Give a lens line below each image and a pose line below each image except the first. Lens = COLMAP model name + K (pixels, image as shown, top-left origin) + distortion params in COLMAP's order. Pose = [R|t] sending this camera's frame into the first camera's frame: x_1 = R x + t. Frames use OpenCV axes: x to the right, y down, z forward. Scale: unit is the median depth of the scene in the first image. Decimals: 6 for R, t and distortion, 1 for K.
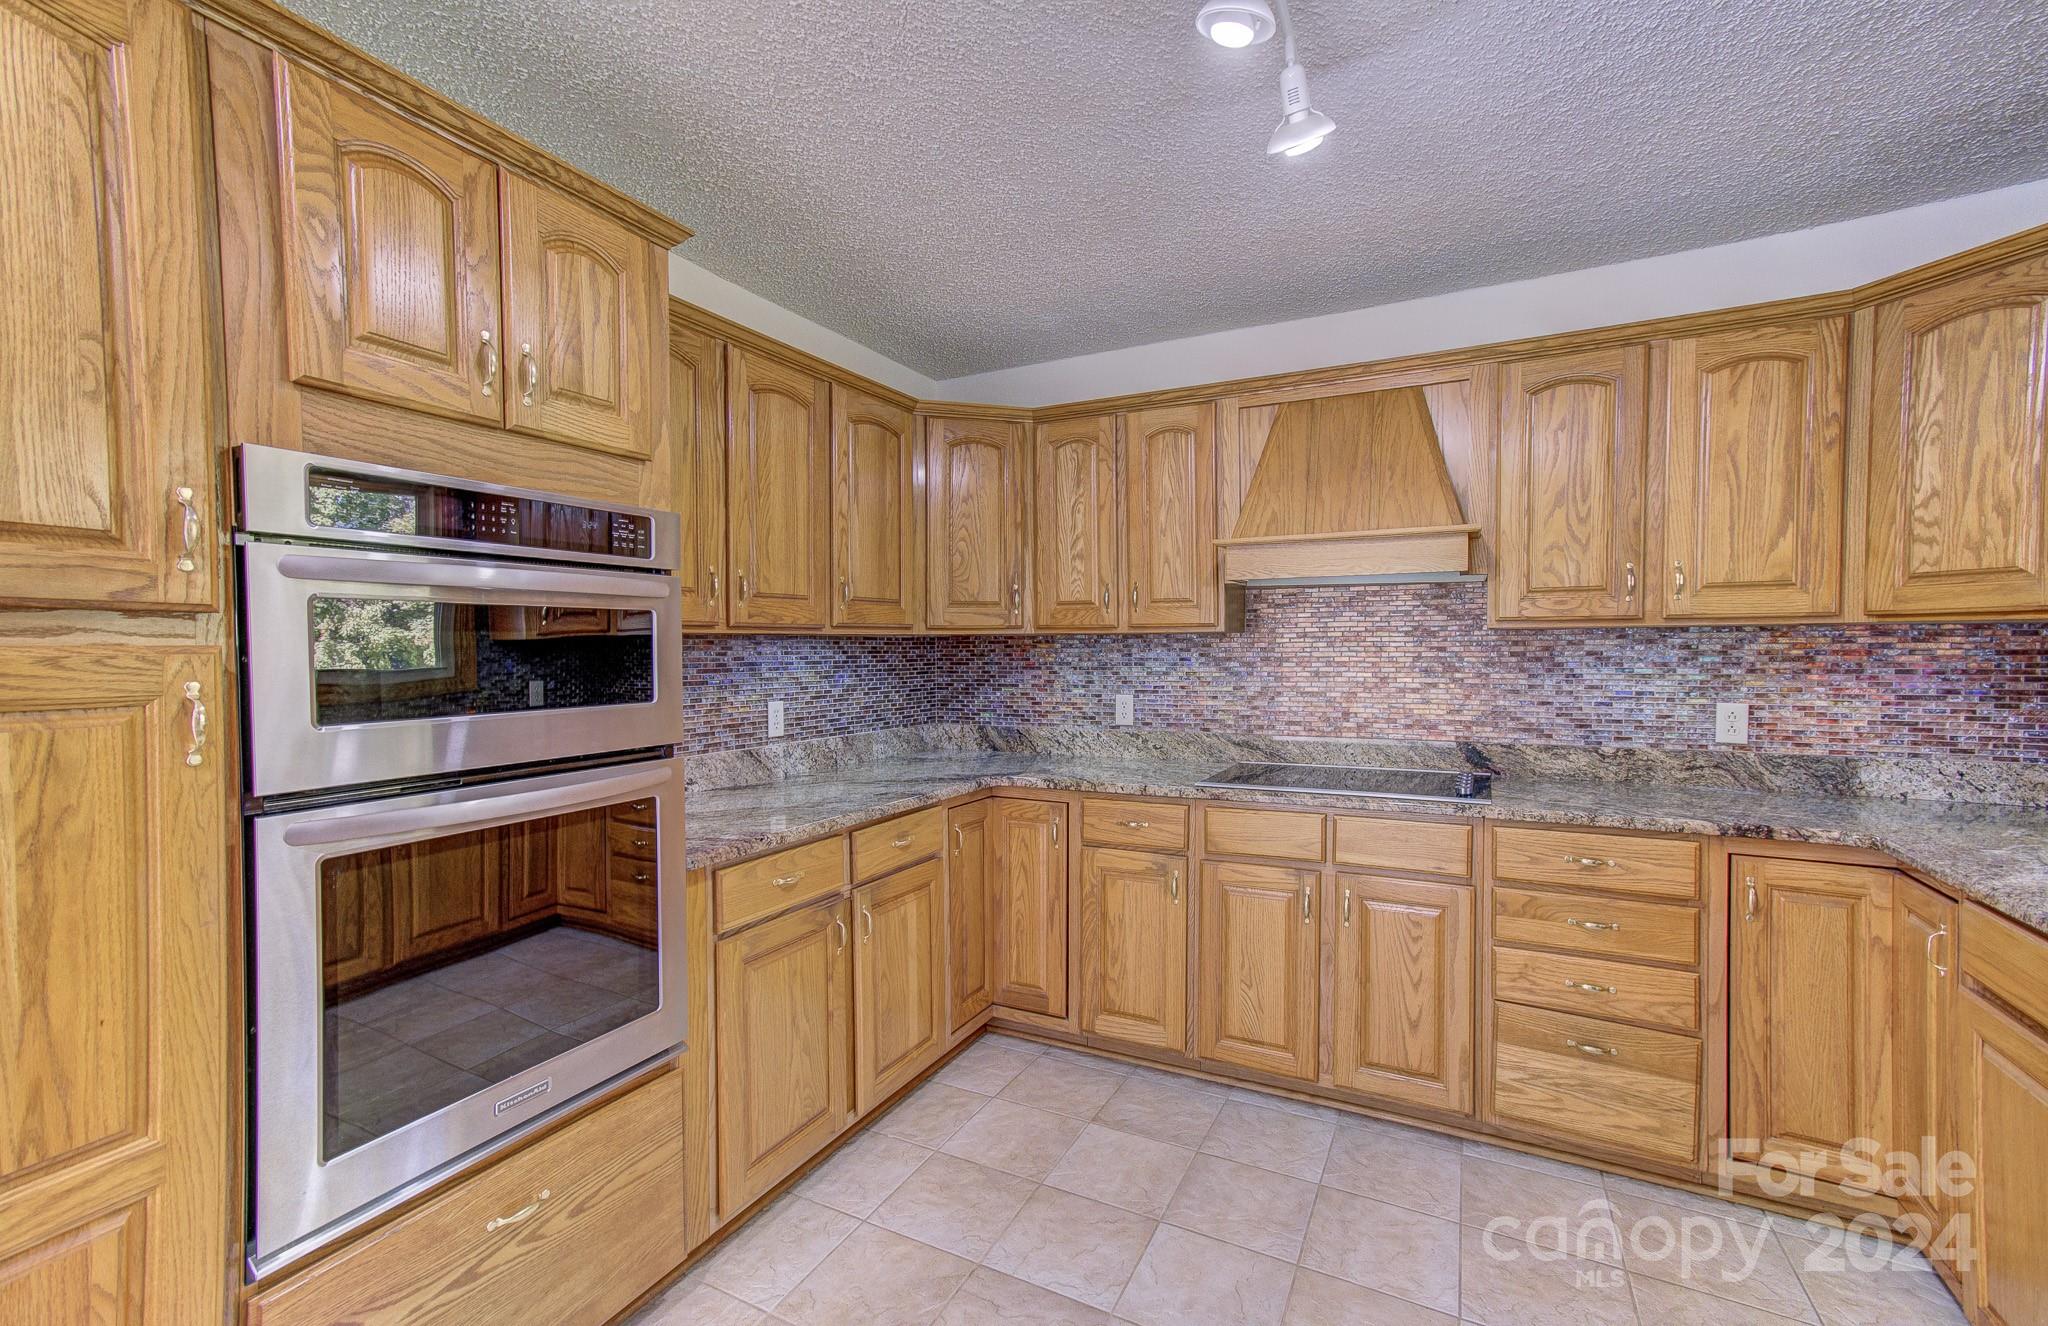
lens RADIAL K [[886.9, 0, 1021.3], [0, 886.9, 669.4], [0, 0, 1]] dist [-0.064888, 0.062273]
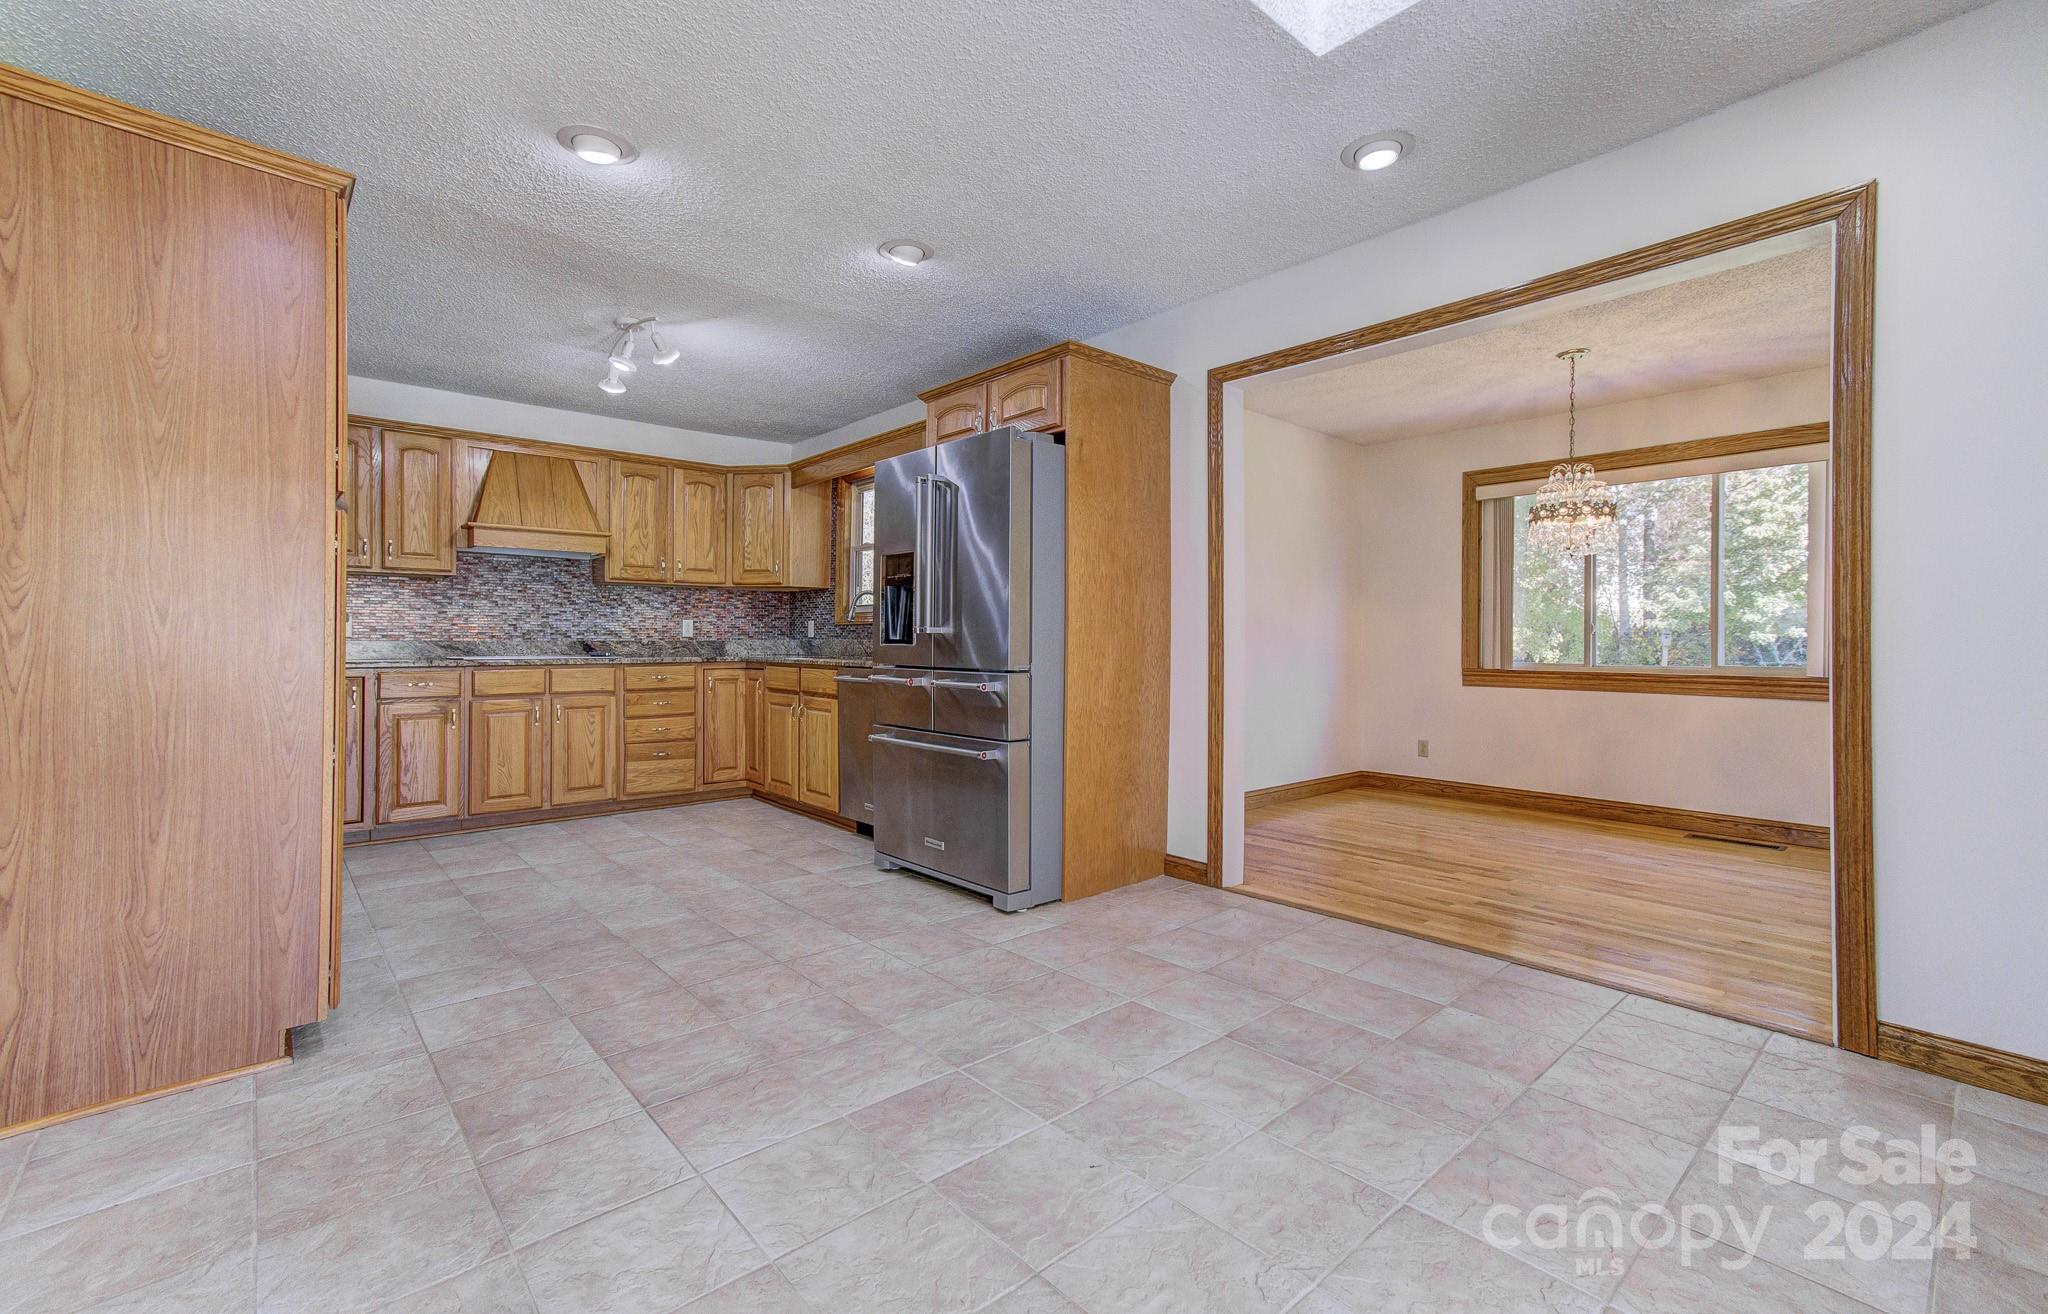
lens RADIAL K [[867.5, 0, 998.3], [0, 867.5, 638.9], [0, 0, 1]] dist [0.015175, 0.000242]
pose [[0.376184, 0.008061, 0.926510, -1.027749], [0.022063, 0.999601, -0.017655, 0.145256], [-0.926282, 0.027084, 0.375855, -0.650594]]
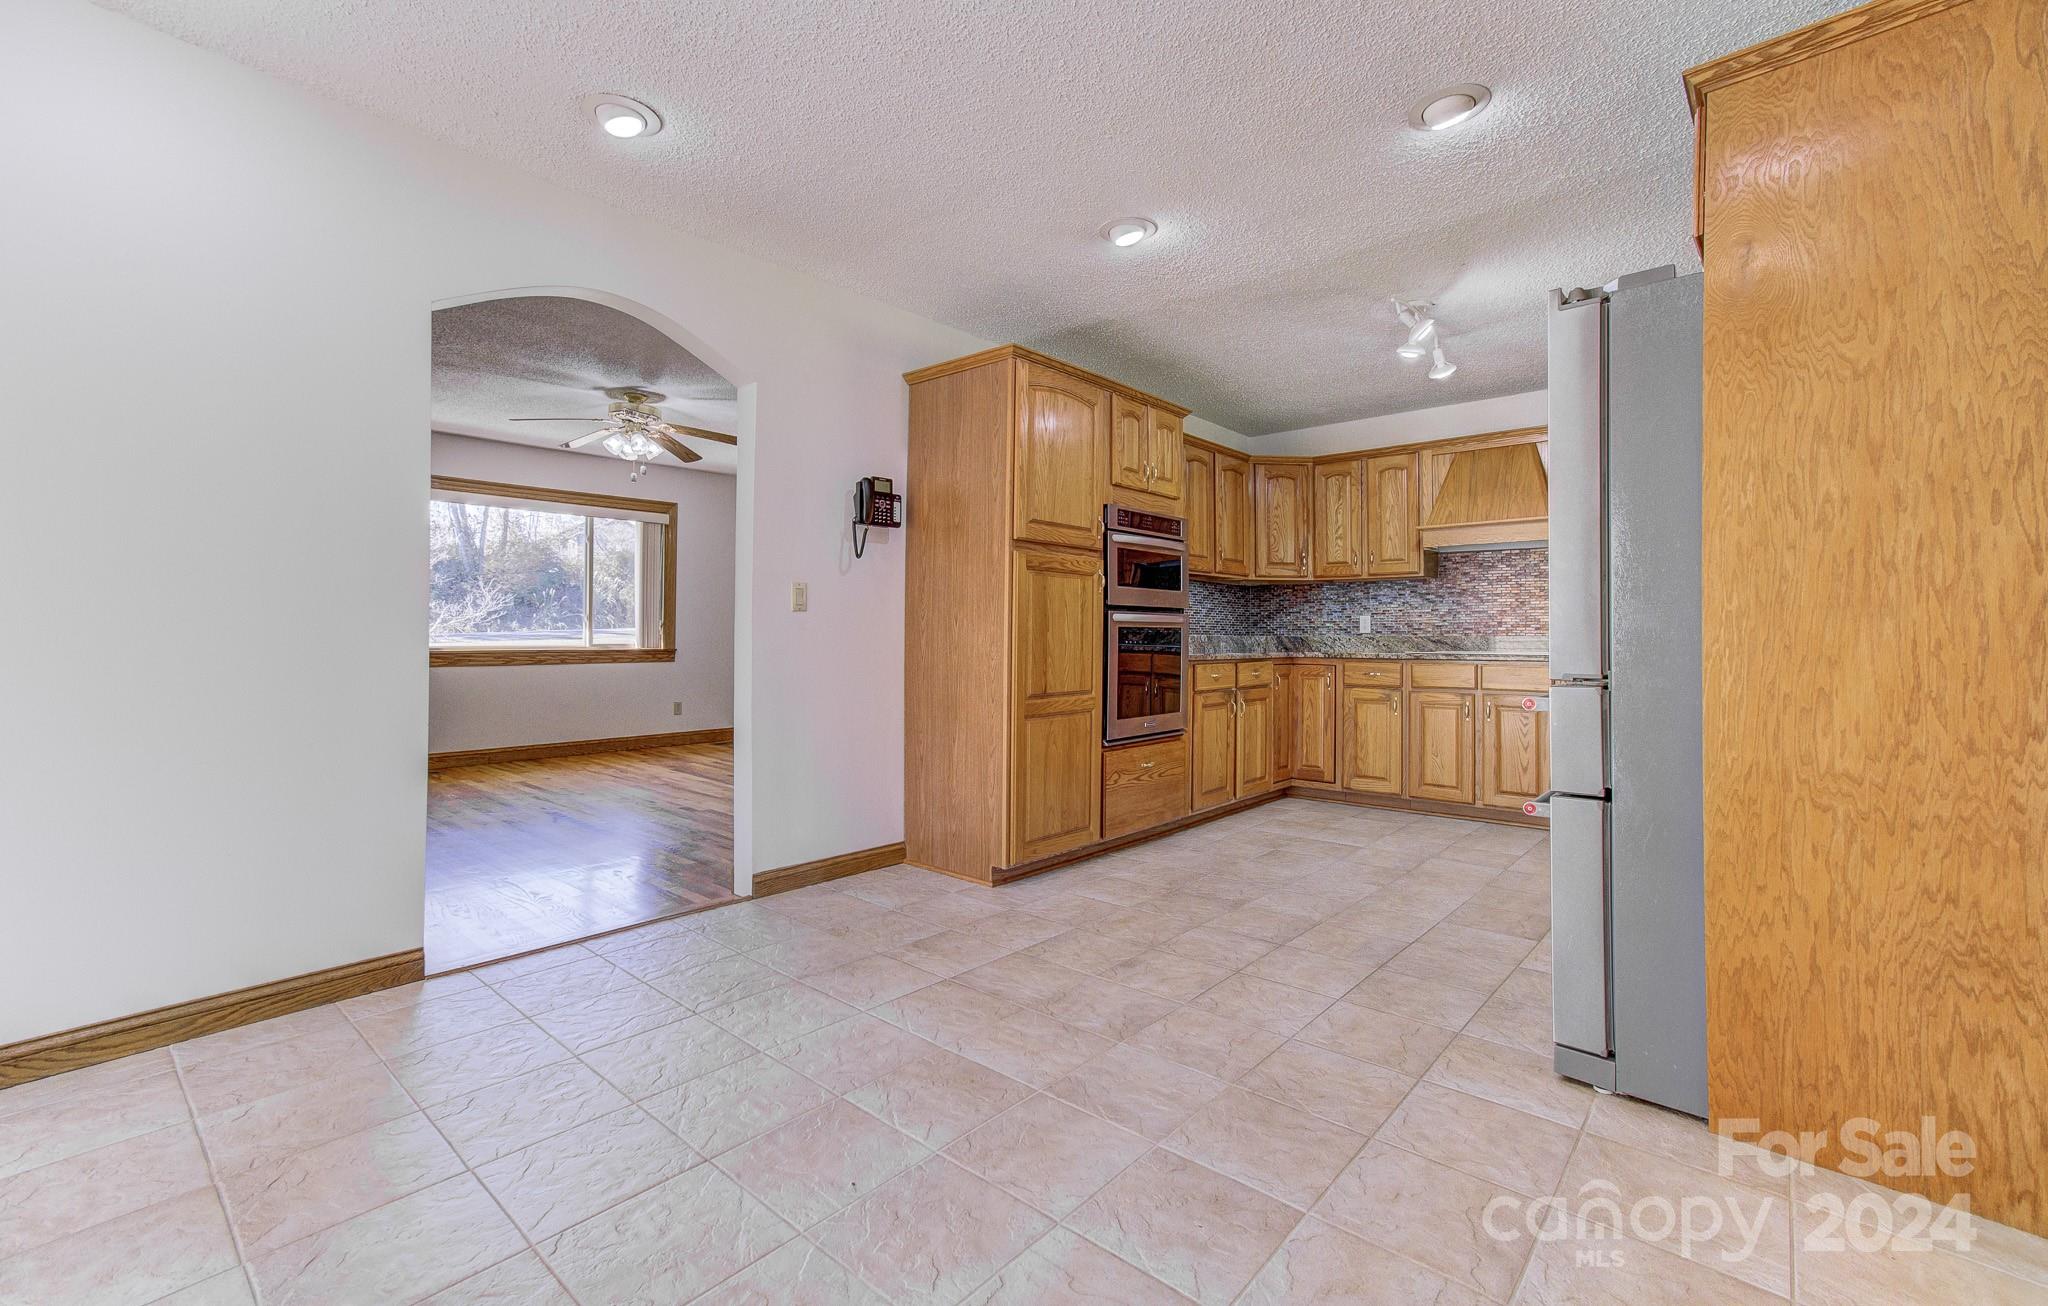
lens RADIAL K [[870.6, 0, 1043.4], [0, 870.6, 621.1], [0, 0, 1]] dist [-0.028538, 0.000132]
pose [[0.975008, 0.003385, -0.222143, -0.156917], [-0.013325, 0.998975, -0.043264, 0.155362], [0.221769, 0.045142, 0.974054, -1.031798]]
